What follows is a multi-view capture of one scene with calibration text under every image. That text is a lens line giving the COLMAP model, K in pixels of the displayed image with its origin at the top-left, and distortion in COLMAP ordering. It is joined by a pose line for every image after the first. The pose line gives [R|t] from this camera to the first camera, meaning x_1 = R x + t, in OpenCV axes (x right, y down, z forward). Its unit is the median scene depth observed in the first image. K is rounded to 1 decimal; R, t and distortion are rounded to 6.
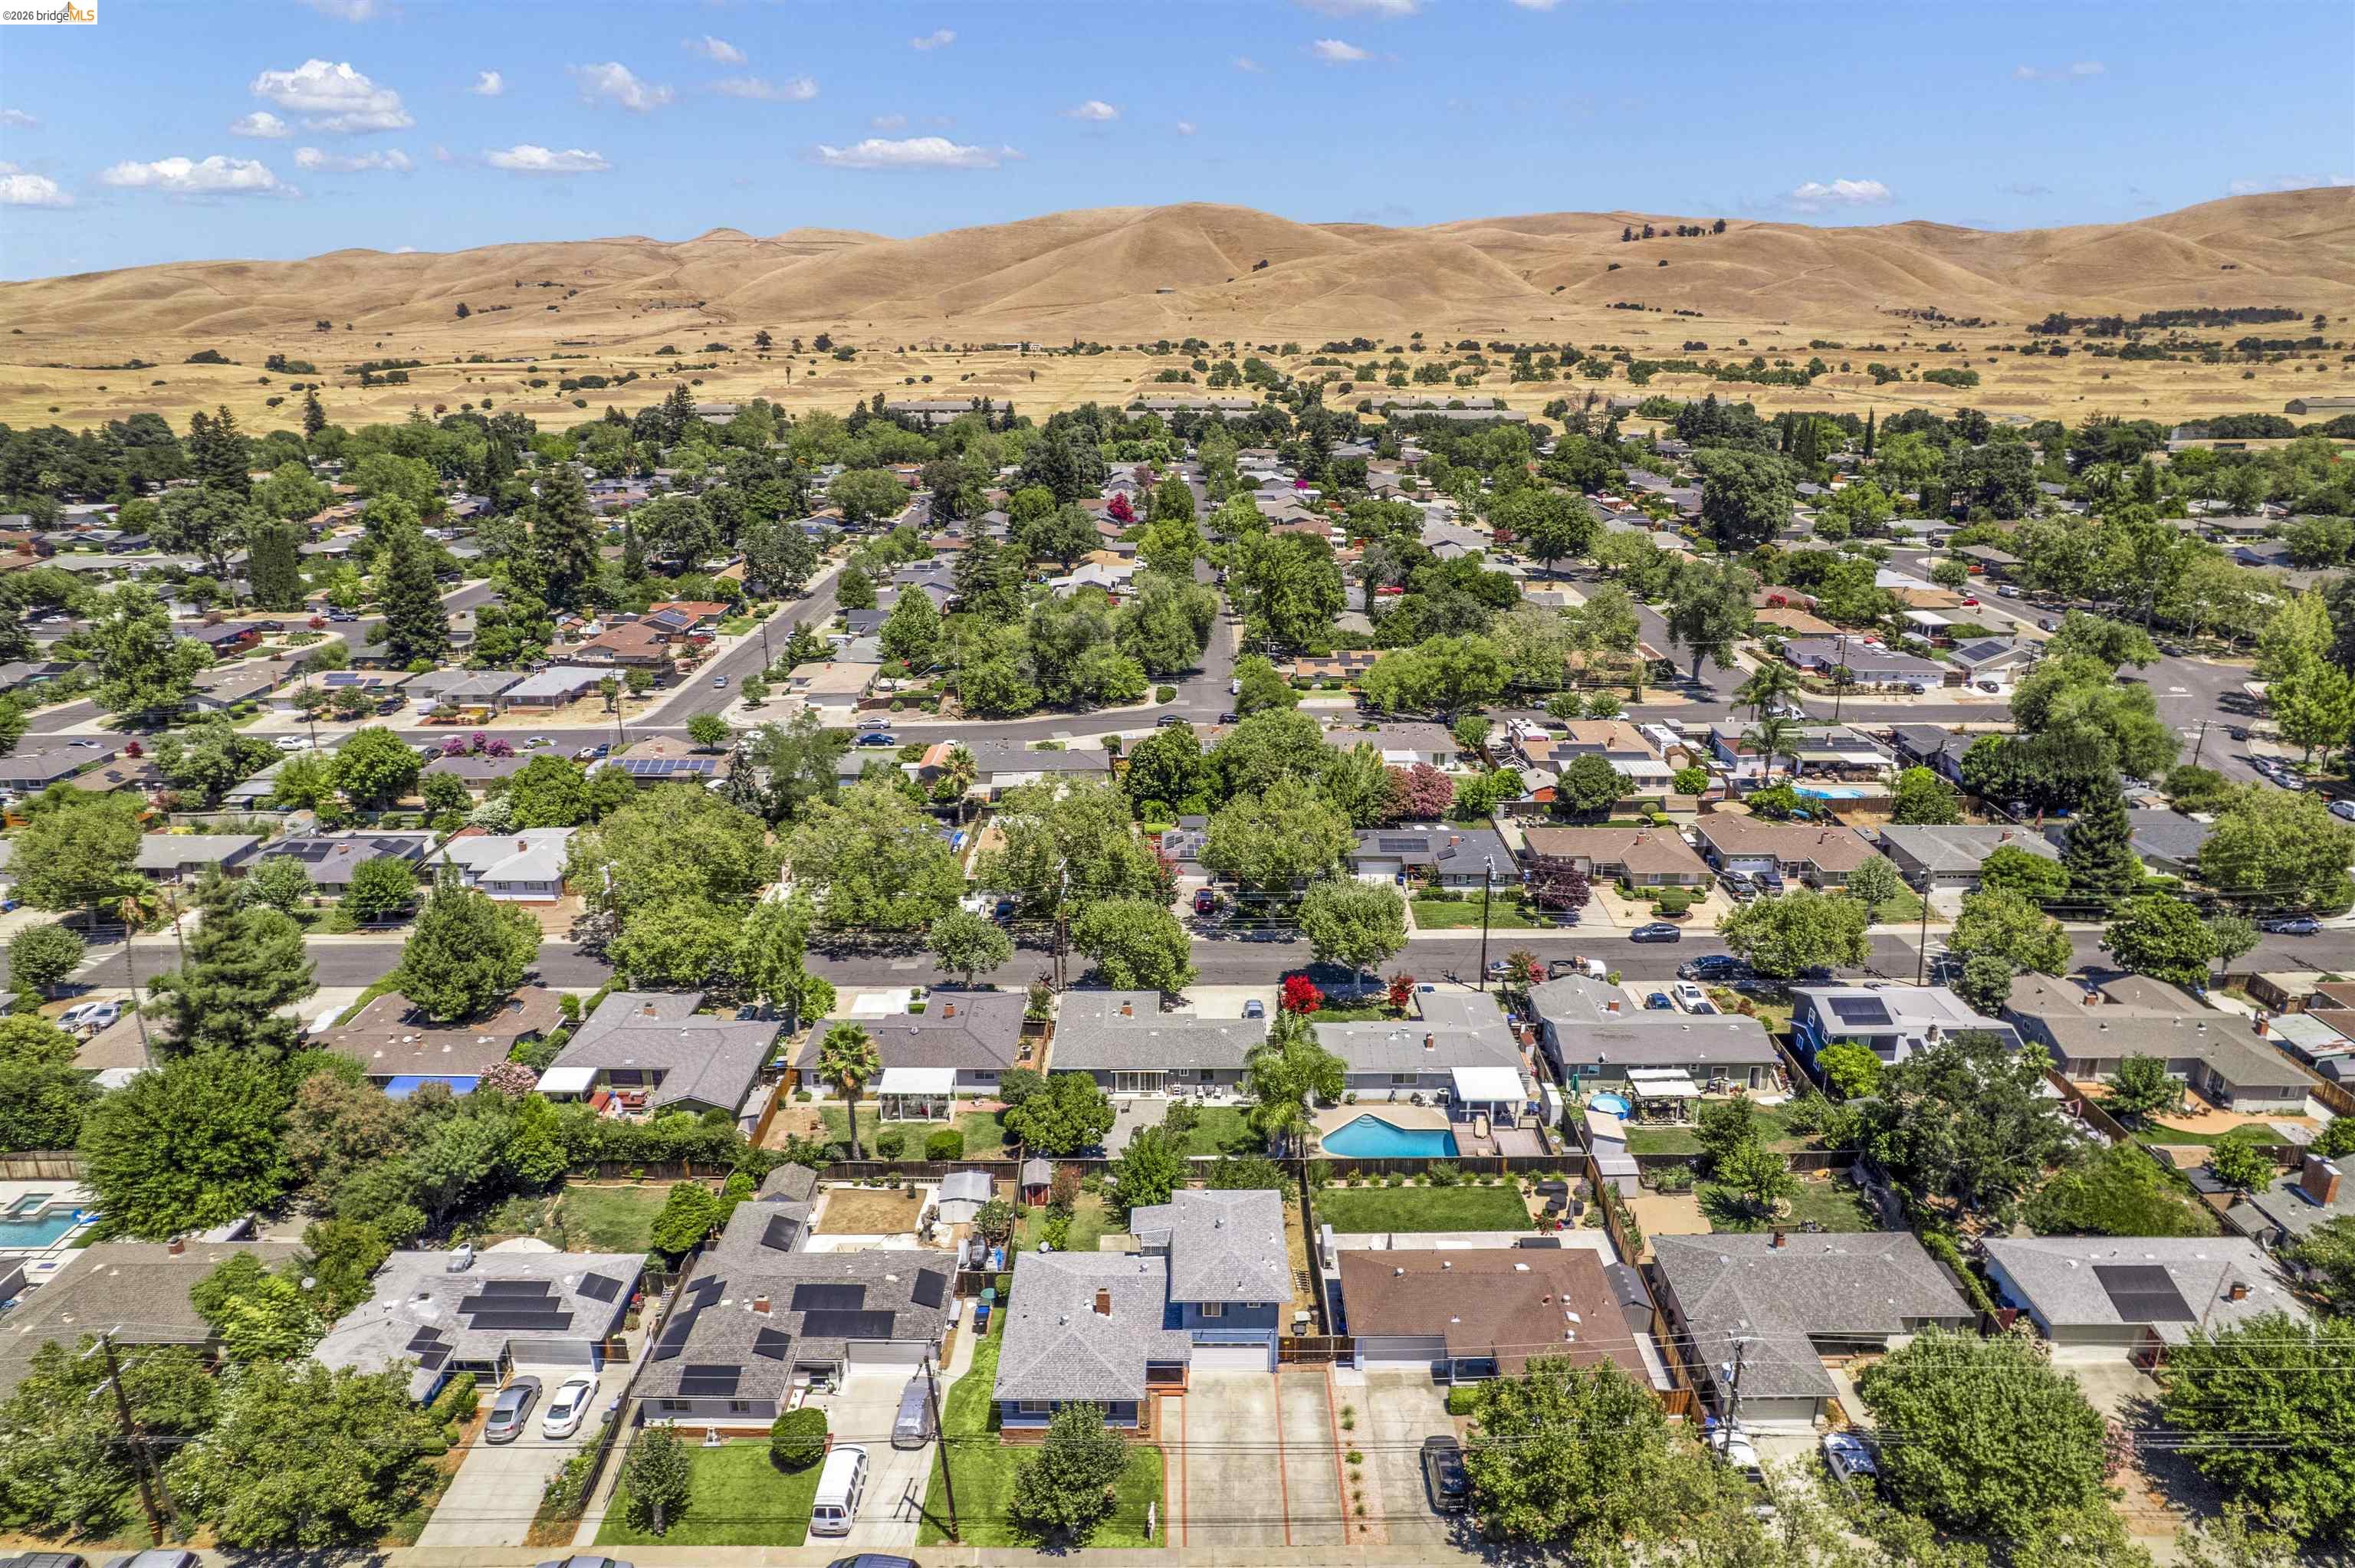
lens RADIAL K [[1524.9, 0, 1188.4], [0, 1524.9, 780.9], [0, 0, 1]] dist [-0.057434, 0.035019]
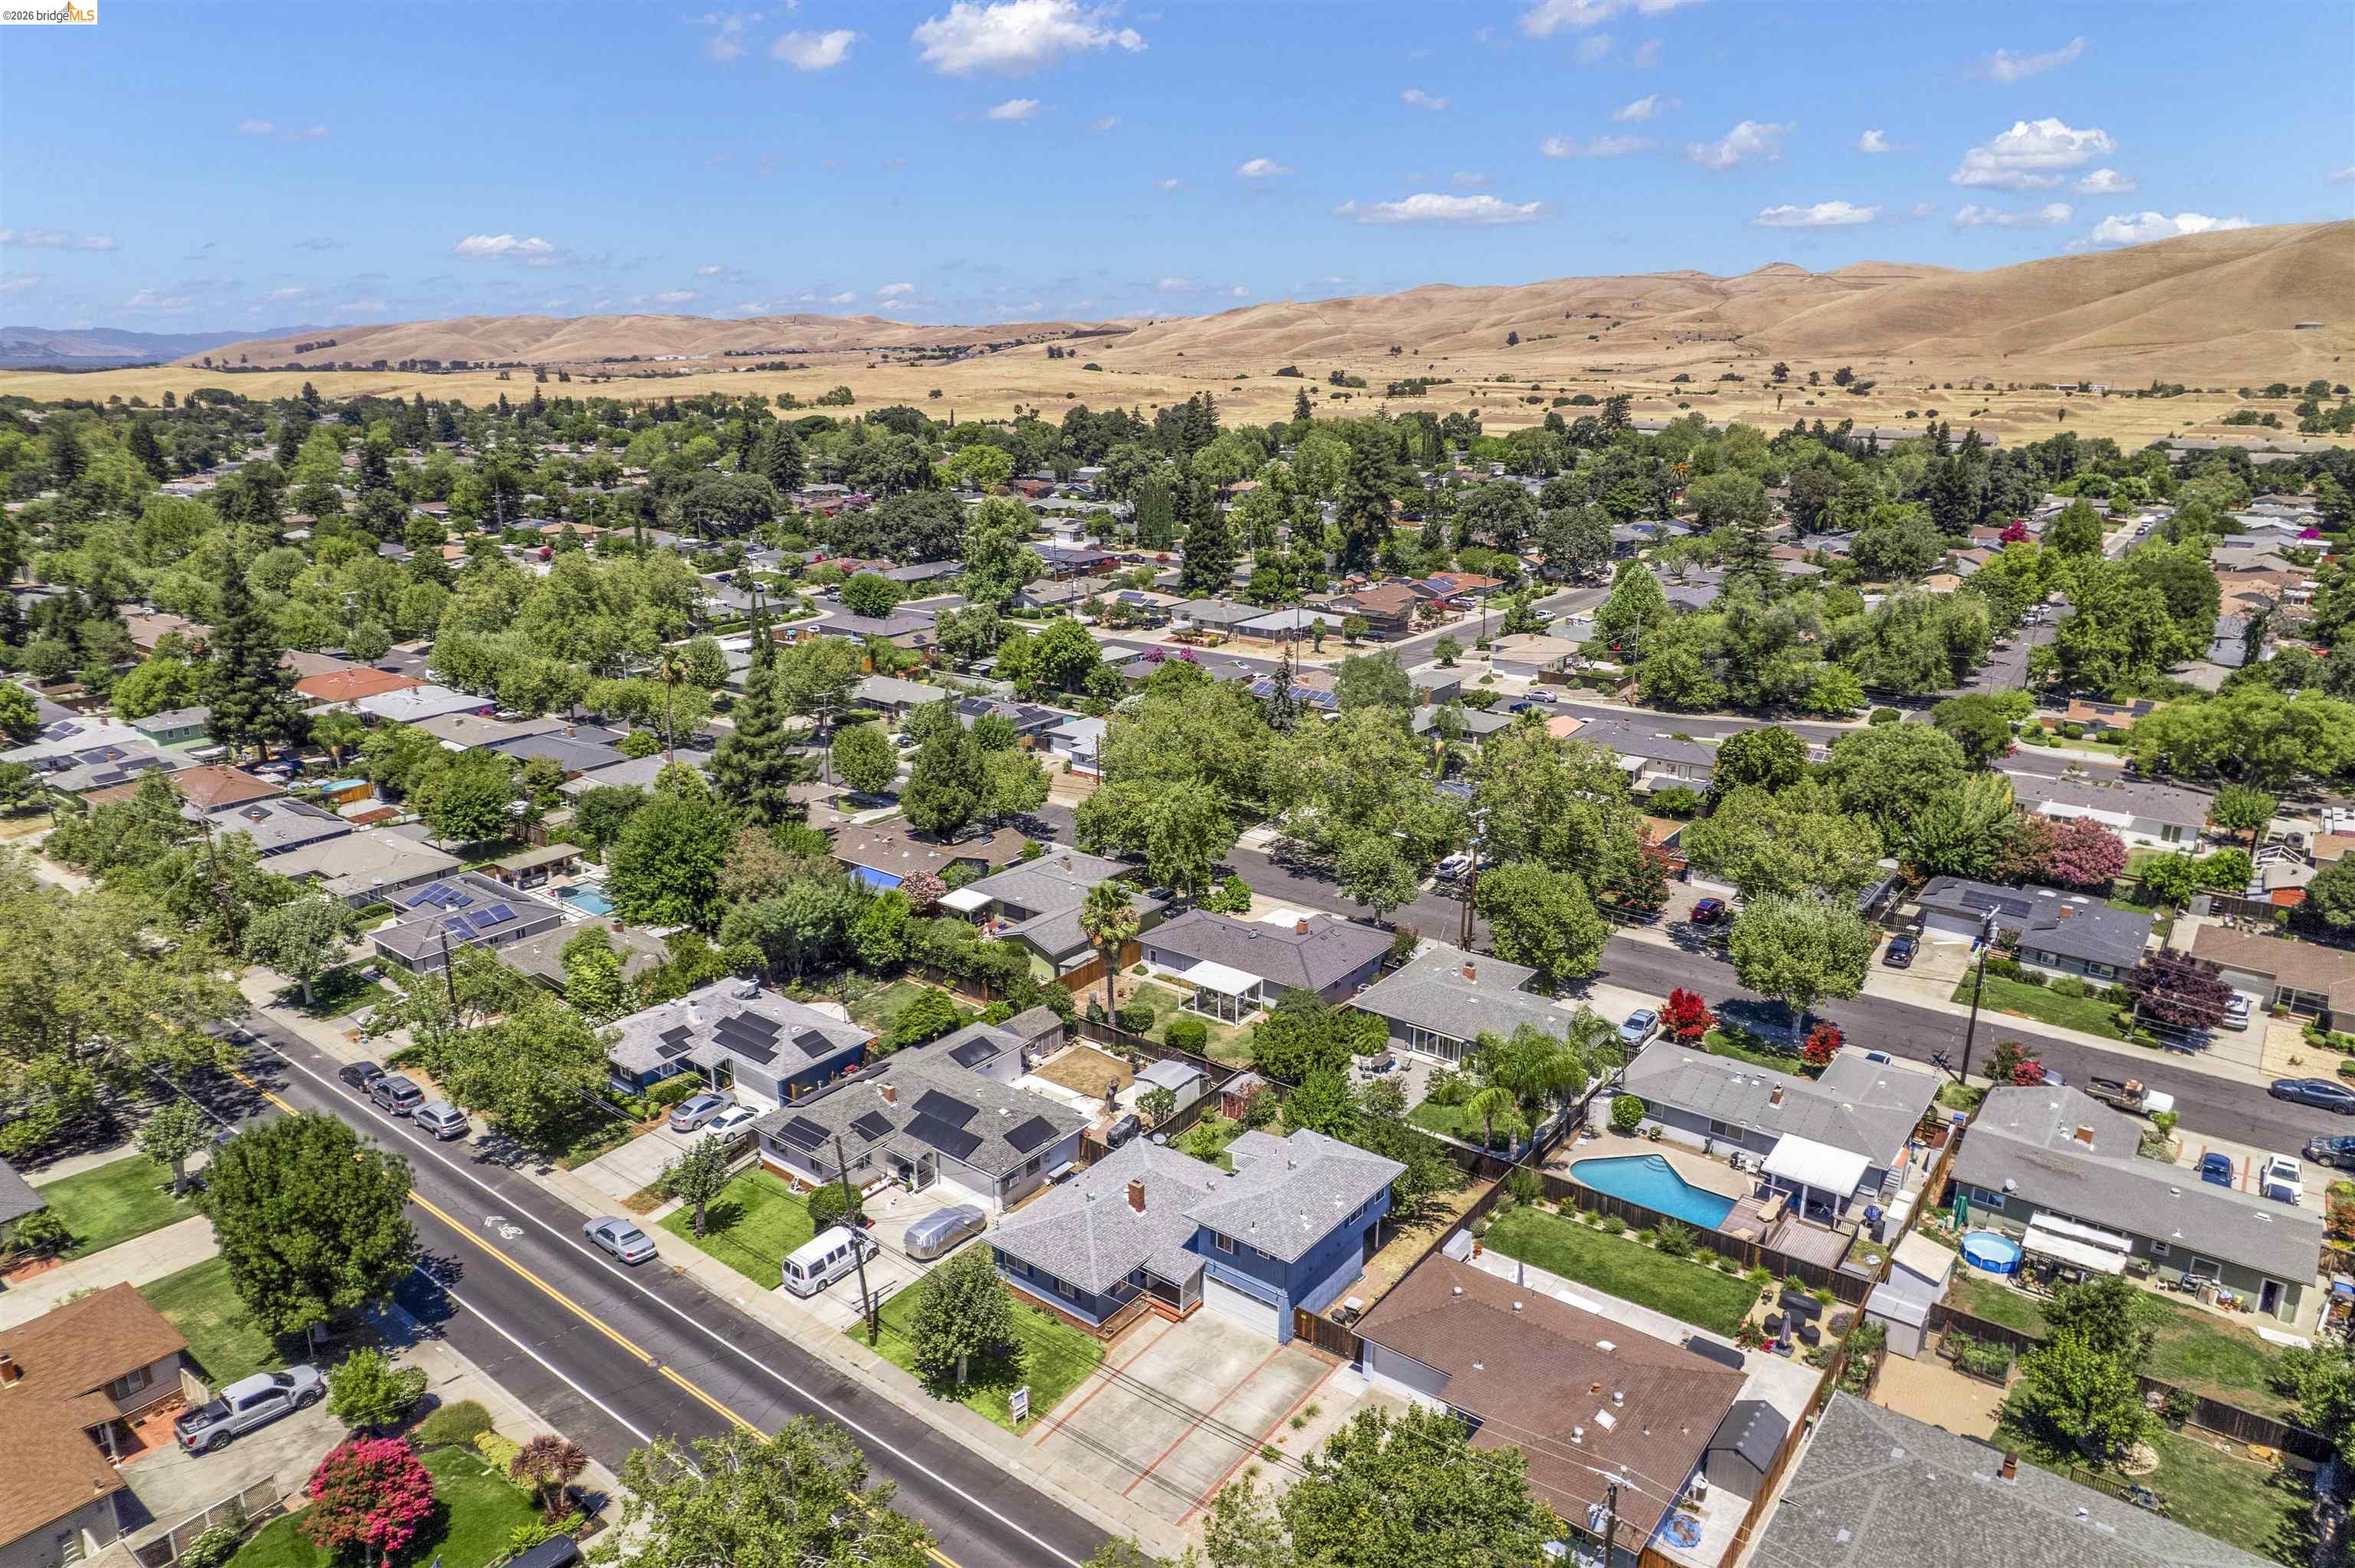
lens RADIAL K [[1524.9, 0, 1175.9], [0, 1524.9, 786.1], [0, 0, 1]] dist [-0.057434, 0.035019]
pose [[0.787027, 0.174064, -0.591853, 0.355088], [-0.187559, 0.981469, 0.039241, 0.044119], [0.587716, 0.080124, 0.805090, 0.189253]]
